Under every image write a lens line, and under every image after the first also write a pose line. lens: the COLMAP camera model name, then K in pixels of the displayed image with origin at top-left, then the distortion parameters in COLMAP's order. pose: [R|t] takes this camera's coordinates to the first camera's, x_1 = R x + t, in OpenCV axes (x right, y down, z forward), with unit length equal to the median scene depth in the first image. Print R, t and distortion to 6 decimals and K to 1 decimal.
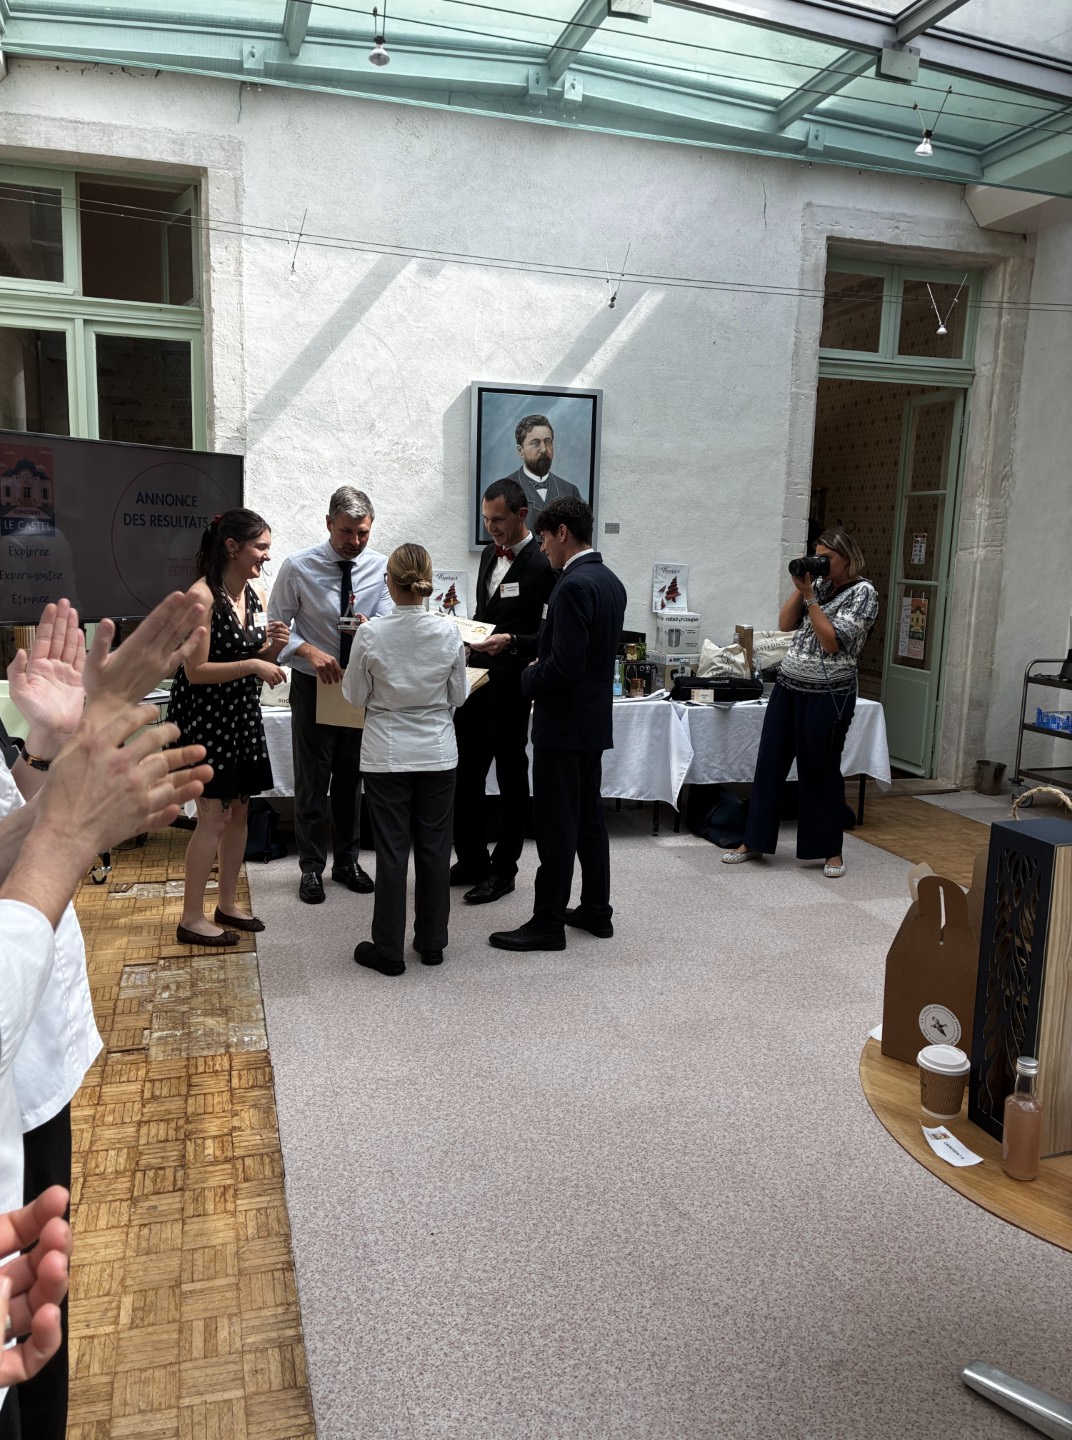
lens RADIAL K [[1104.6, 0, 532.5], [0, 1104.6, 718.1], [0, 0, 1]] dist [0.047495, -0.069738]
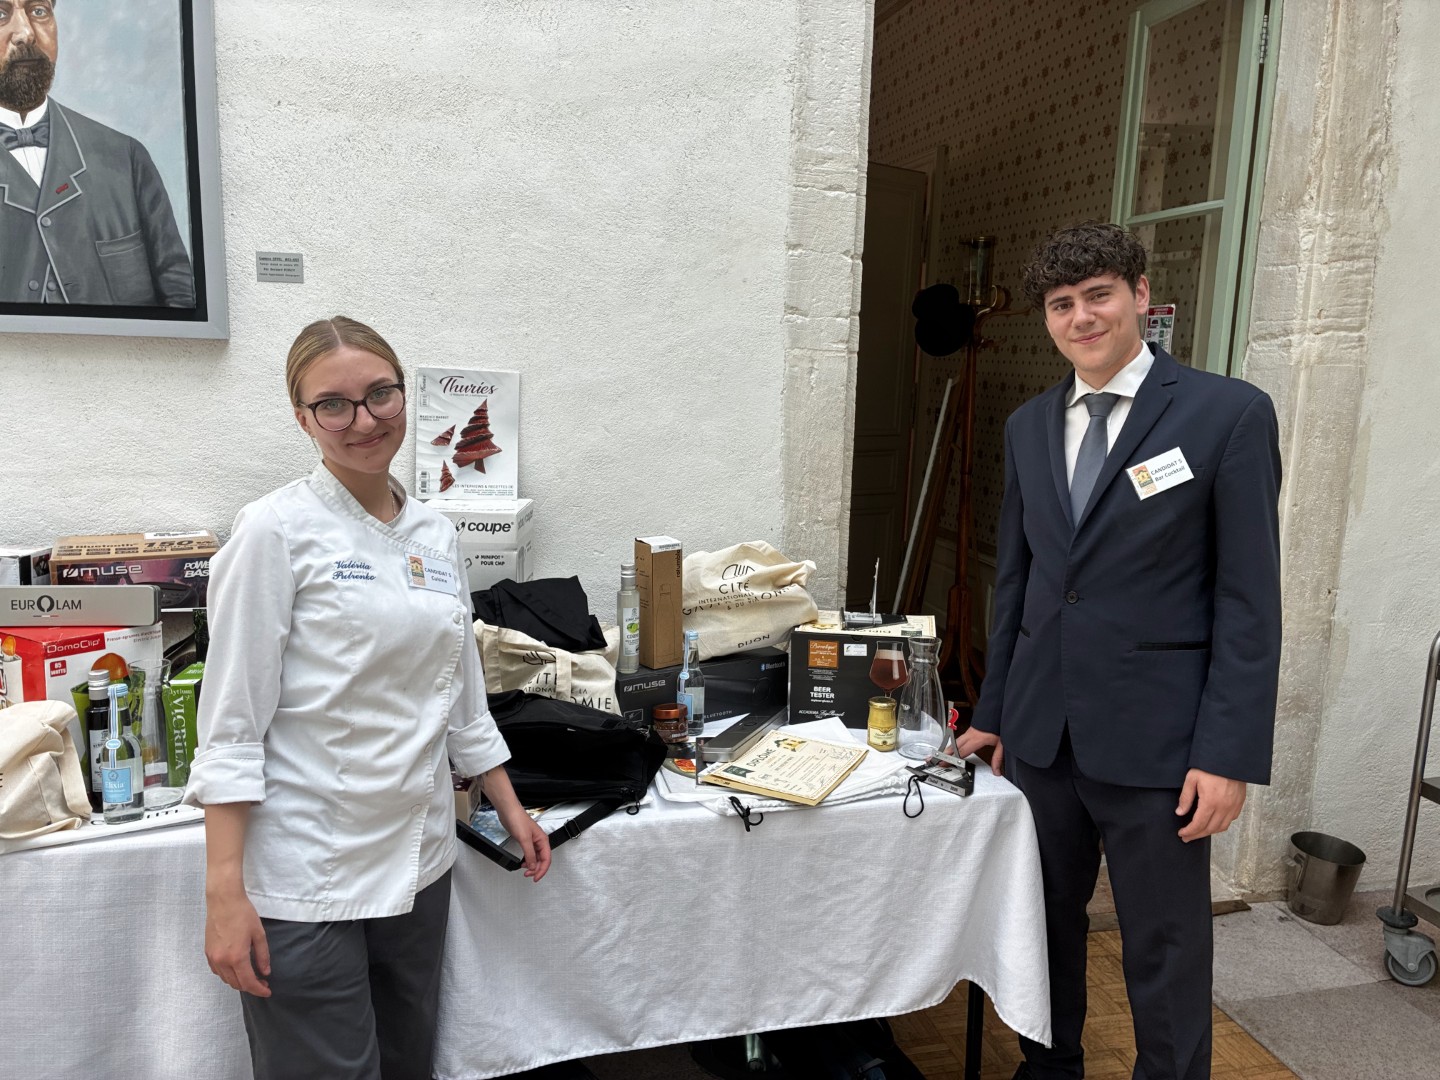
lens RADIAL K [[1104.6, 0, 720.4], [0, 1104.6, 533.2], [0, 0, 1]] dist [0.047495, -0.069738]
pose [[0.998535, 0.008536, -0.053428, 0.213194], [-0.008485, 0.999963, 0.001168, -0.079579], [0.053436, -0.000713, 0.998571, 0.589687]]
